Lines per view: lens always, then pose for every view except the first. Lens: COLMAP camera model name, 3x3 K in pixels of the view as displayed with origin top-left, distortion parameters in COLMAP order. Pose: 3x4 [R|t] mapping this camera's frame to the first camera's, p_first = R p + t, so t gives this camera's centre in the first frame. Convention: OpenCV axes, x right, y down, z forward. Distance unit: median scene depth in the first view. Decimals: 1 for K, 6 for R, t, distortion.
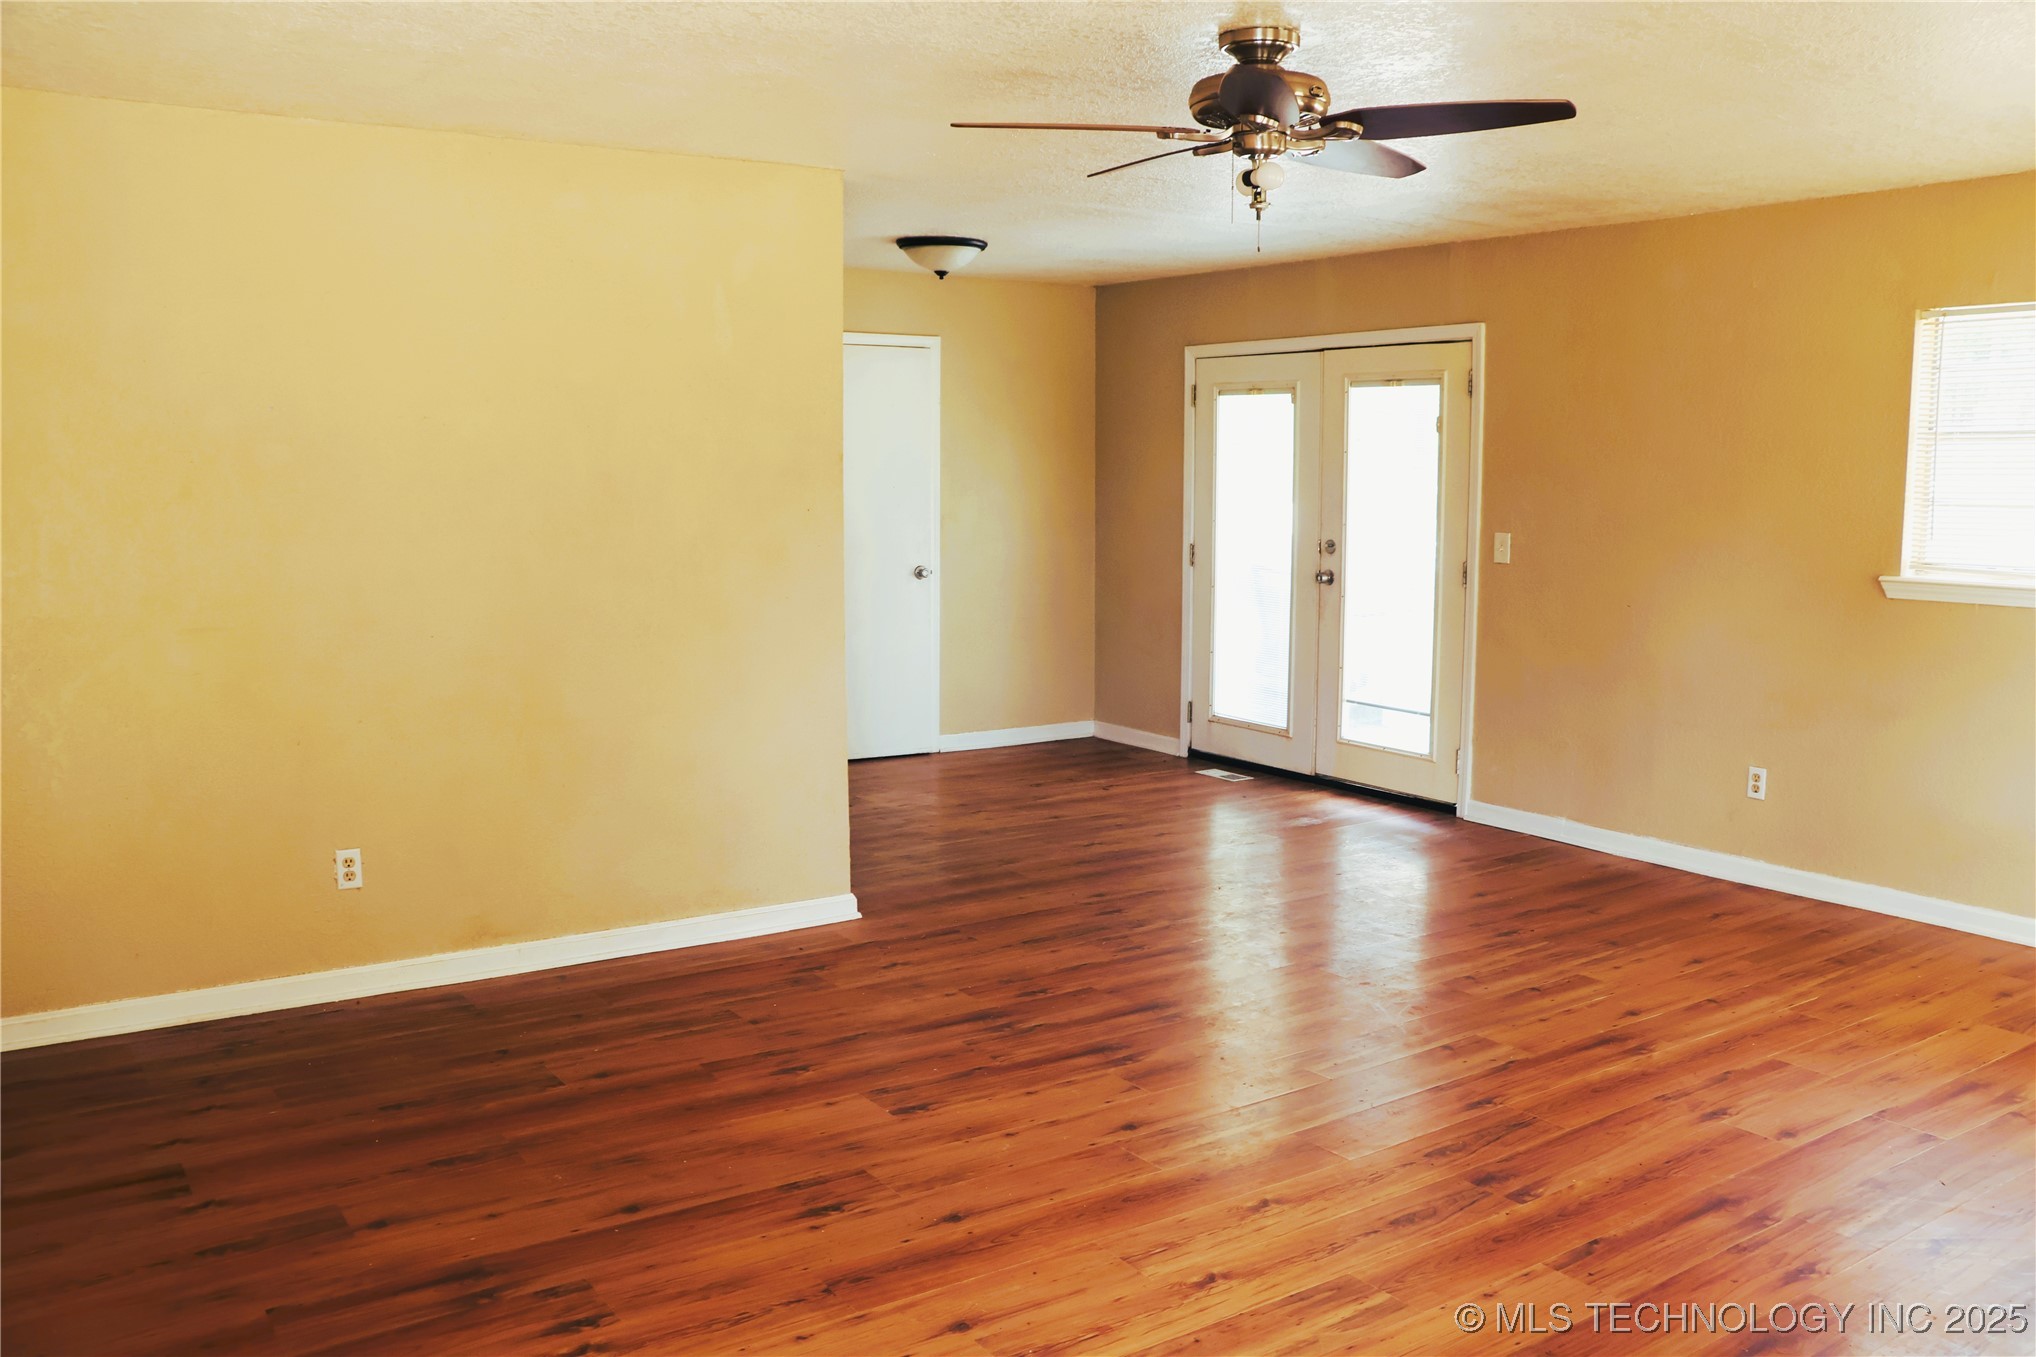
lens RADIAL K [[1655.7, 0, 1027.7], [0, 1655.7, 685.6], [0, 0, 1]] dist [-0.175837, 0.132330]
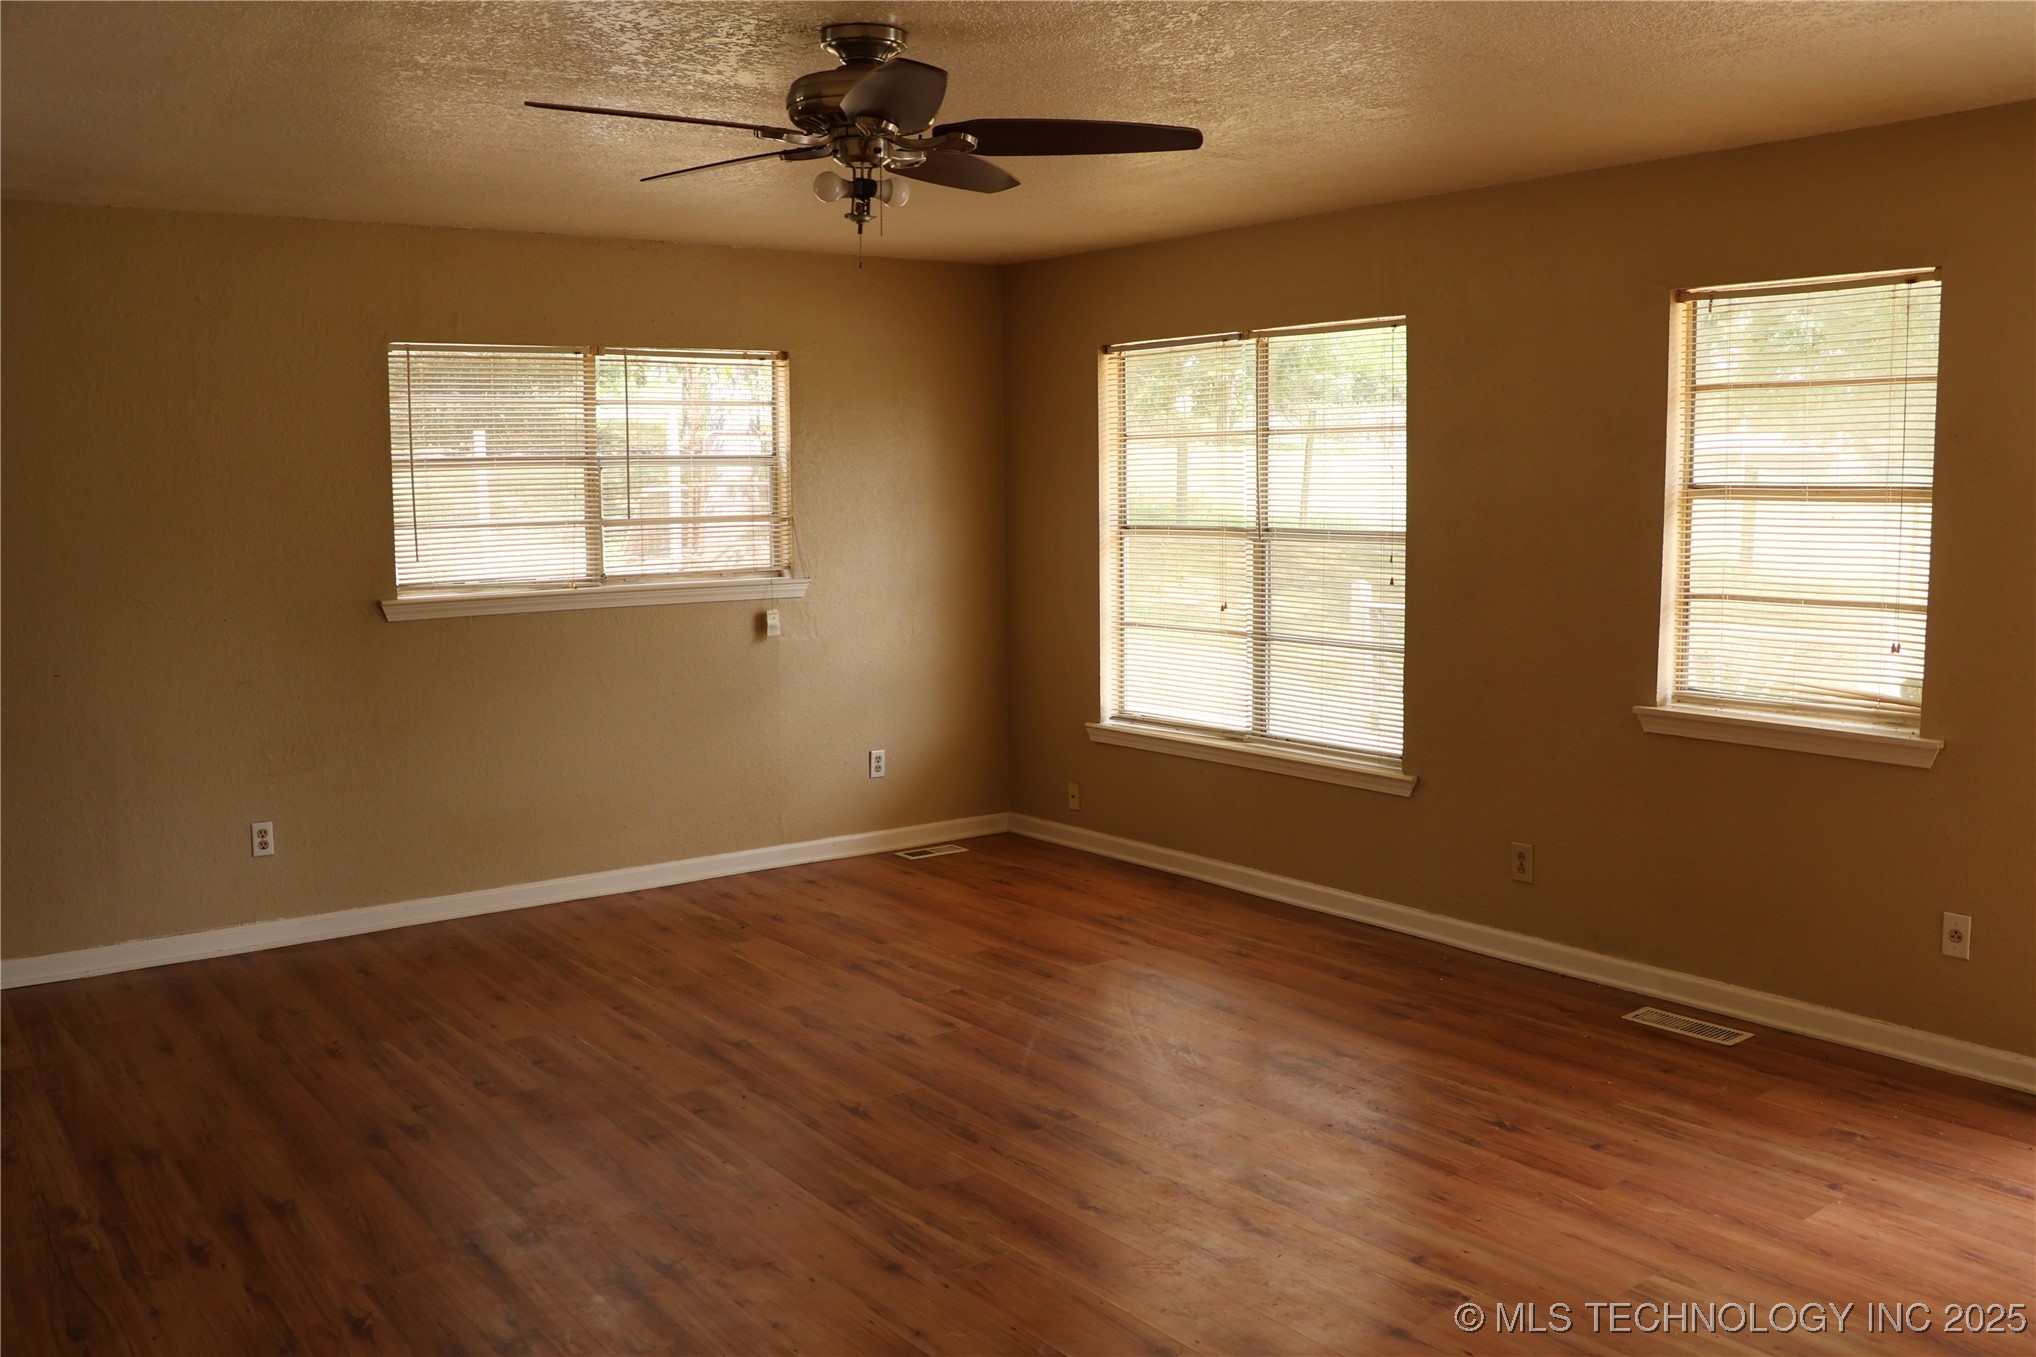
lens RADIAL K [[1655.7, 0, 1028.4], [0, 1655.7, 667.9], [0, 0, 1]] dist [-0.175837, 0.132330]
pose [[-0.047359, -0.116102, 0.992108, -0.616341], [0.138020, 0.982934, 0.121617, -0.114704], [-0.989297, 0.142690, -0.030526, 0.729783]]
